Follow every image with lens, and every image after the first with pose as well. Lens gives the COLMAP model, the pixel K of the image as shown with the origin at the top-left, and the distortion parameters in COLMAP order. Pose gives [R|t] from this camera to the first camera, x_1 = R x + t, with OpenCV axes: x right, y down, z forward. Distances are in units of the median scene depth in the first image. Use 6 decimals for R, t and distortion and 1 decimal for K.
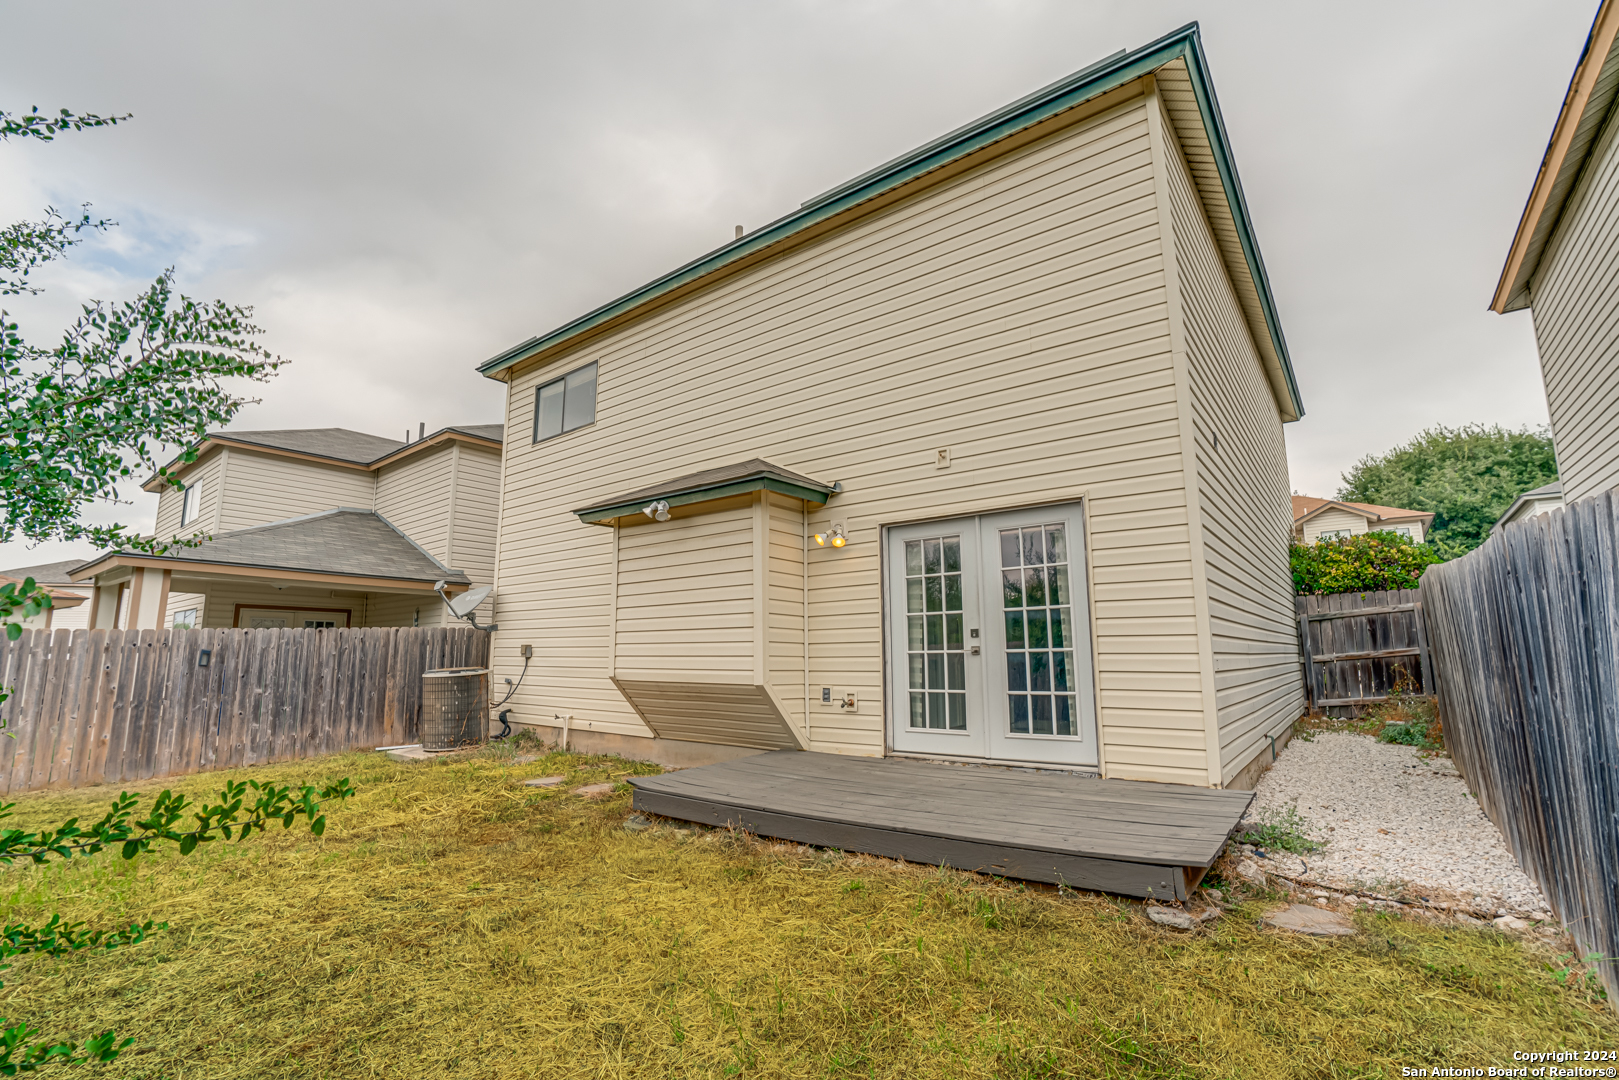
lens RADIAL K [[717.4, 0, 810.0], [0, 717.4, 543.2], [0, 0, 1]] dist [0.001166, 0.000026]
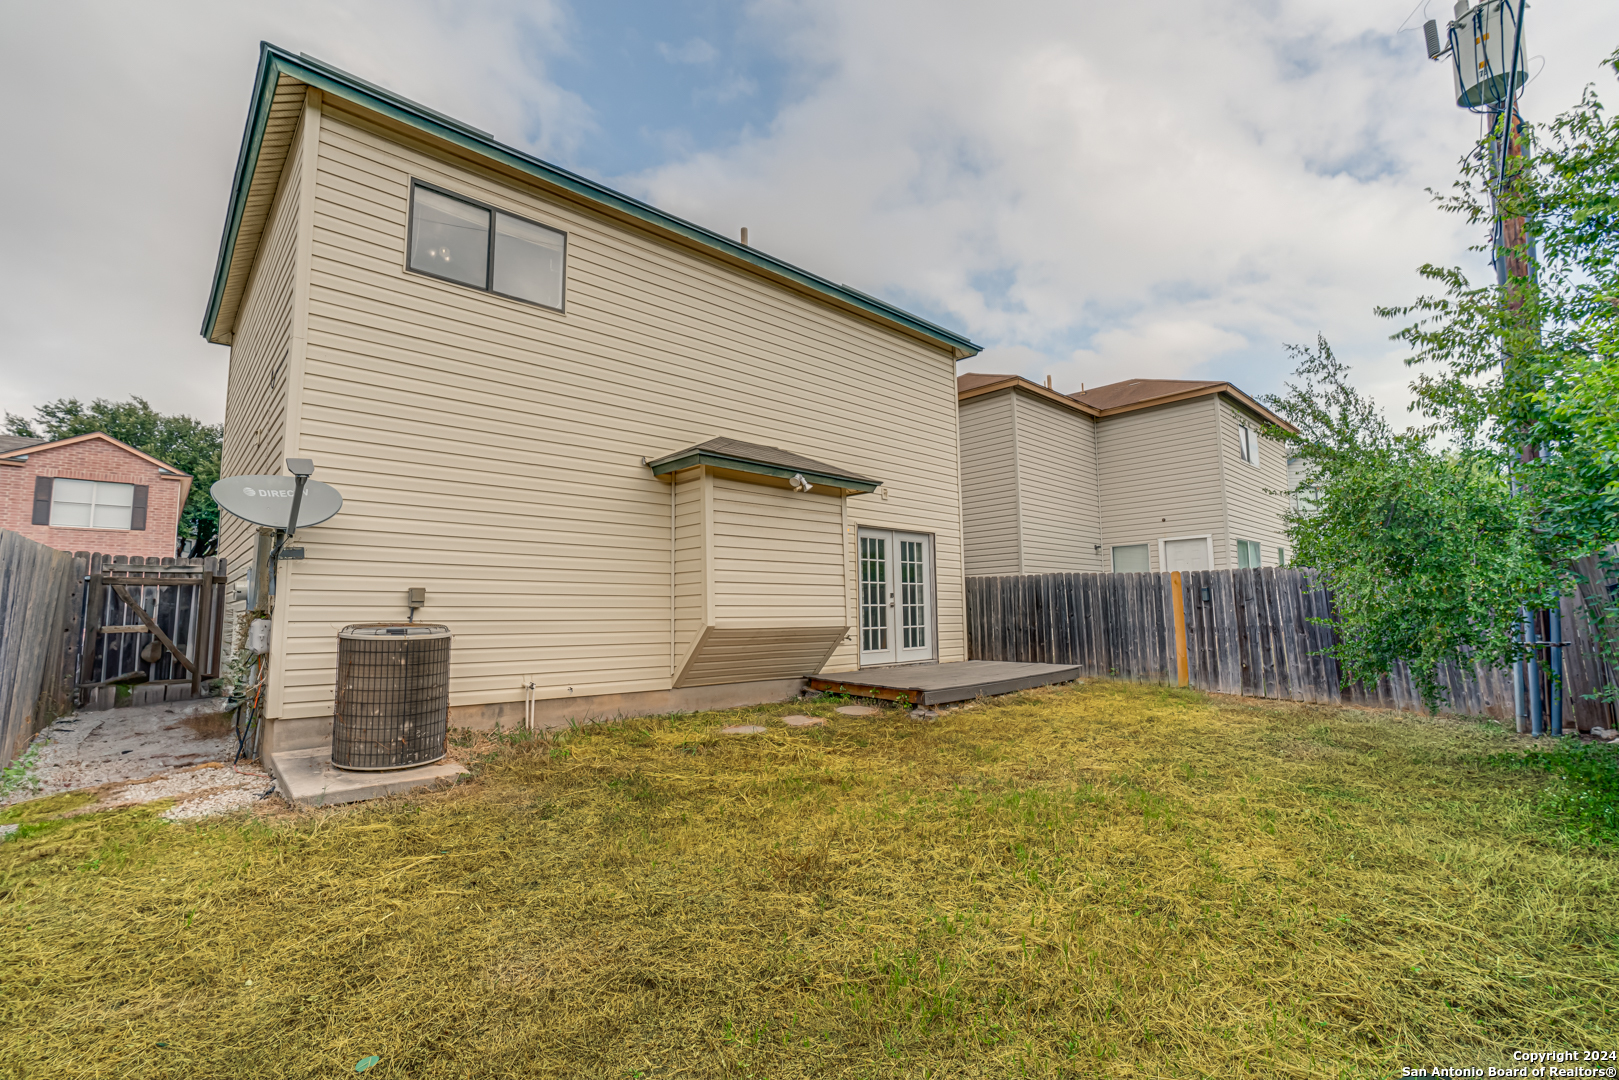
lens RADIAL K [[717.4, 0, 810.5], [0, 717.4, 536.2], [0, 0, 1]] dist [0.001166, 0.000026]
pose [[0.165734, 0.113738, 0.979590, -1.545357], [-0.140145, 0.985962, -0.090767, 0.167233], [-0.976162, -0.122241, 0.179347, 0.874297]]
